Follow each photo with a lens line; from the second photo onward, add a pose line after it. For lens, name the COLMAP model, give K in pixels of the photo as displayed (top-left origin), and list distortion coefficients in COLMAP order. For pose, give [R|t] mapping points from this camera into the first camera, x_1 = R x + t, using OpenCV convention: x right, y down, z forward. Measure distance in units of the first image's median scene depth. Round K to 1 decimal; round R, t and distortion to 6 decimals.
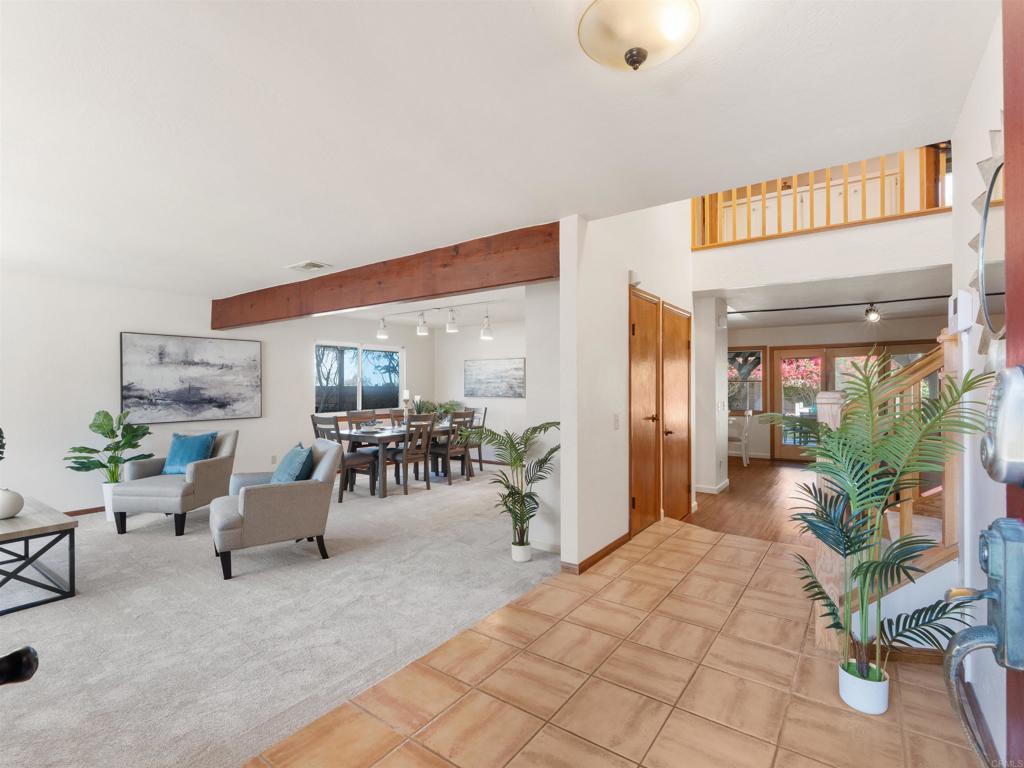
lens RADIAL K [[488.5, 0, 509.2], [0, 488.5, 383.0], [0, 0, 1]] dist [-0.001937, -0.000488]
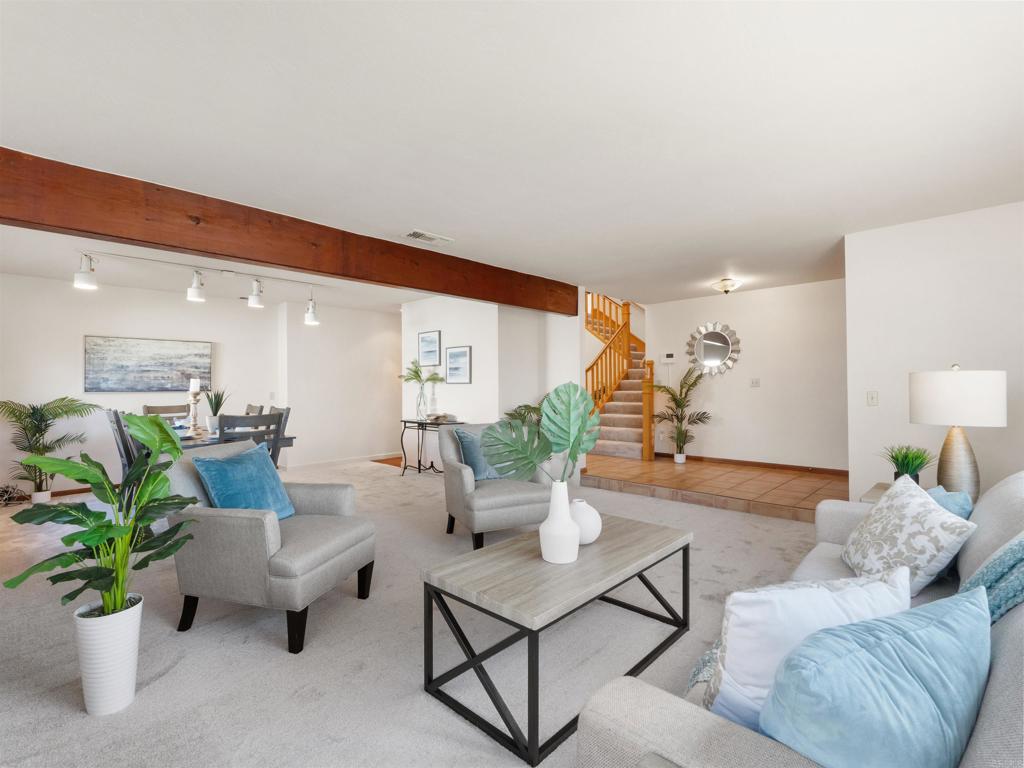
lens RADIAL K [[488.5, 0, 509.2], [0, 488.5, 383.0], [0, 0, 1]] dist [-0.001937, -0.000488]
pose [[0.133999, 0.010149, 0.990930, -0.860338], [-0.000214, 0.999948, -0.010212, 0.029975], [-0.990981, 0.001156, 0.133994, 0.479176]]
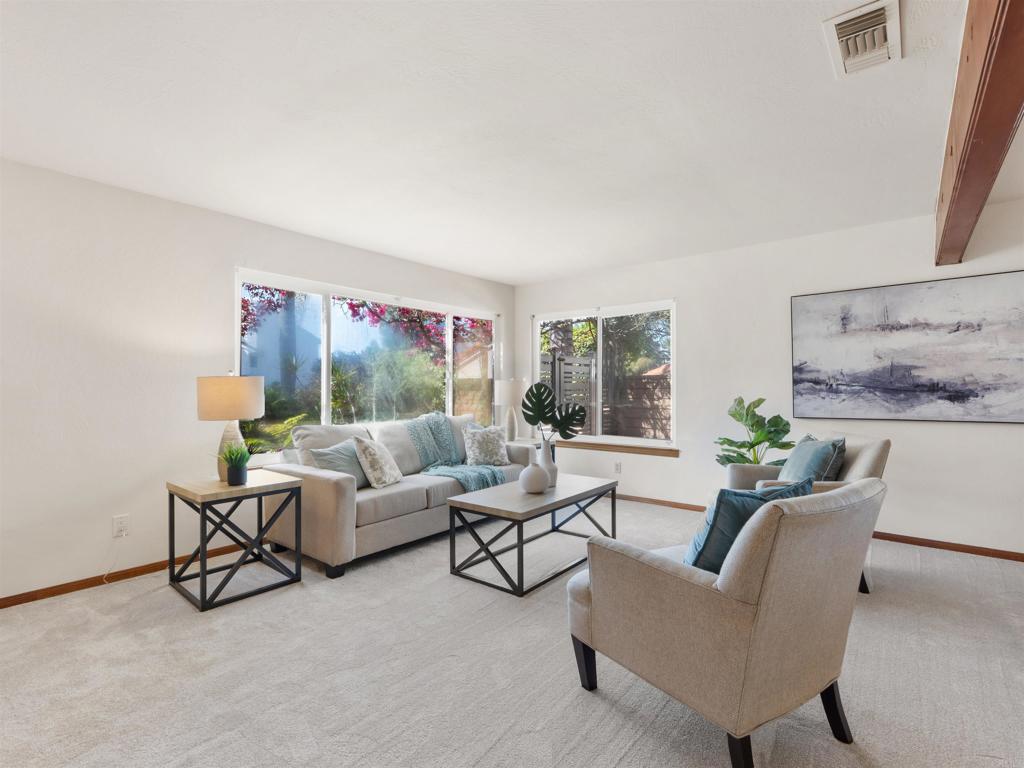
lens RADIAL K [[488.5, 0, 509.2], [0, 488.5, 383.0], [0, 0, 1]] dist [-0.001937, -0.000488]
pose [[-0.064525, -0.002927, -0.997912, 0.001737], [0.017036, 0.999847, -0.004034, 0.022115], [0.997771, -0.017261, -0.064465, 0.486014]]
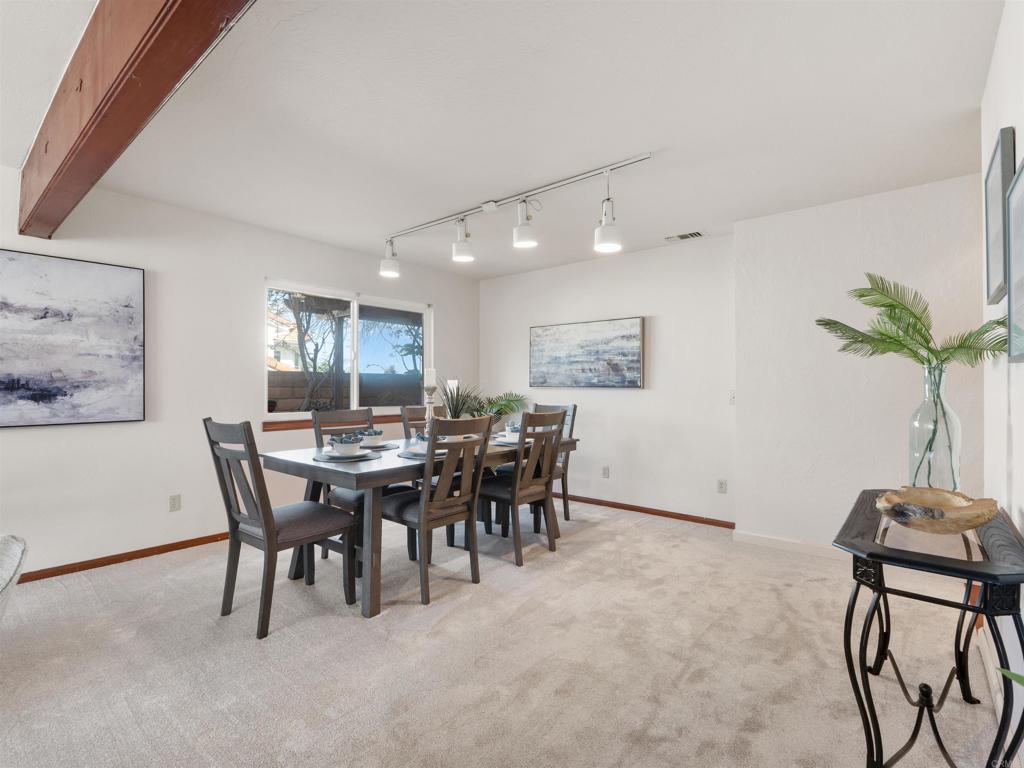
lens RADIAL K [[488.5, 0, 509.2], [0, 488.5, 383.0], [0, 0, 1]] dist [-0.001937, -0.000488]
pose [[0.997609, 0.003298, -0.069034, -0.098876], [-0.003161, 0.999993, 0.002085, 0.028970], [0.069040, -0.001862, 0.997612, 0.520694]]
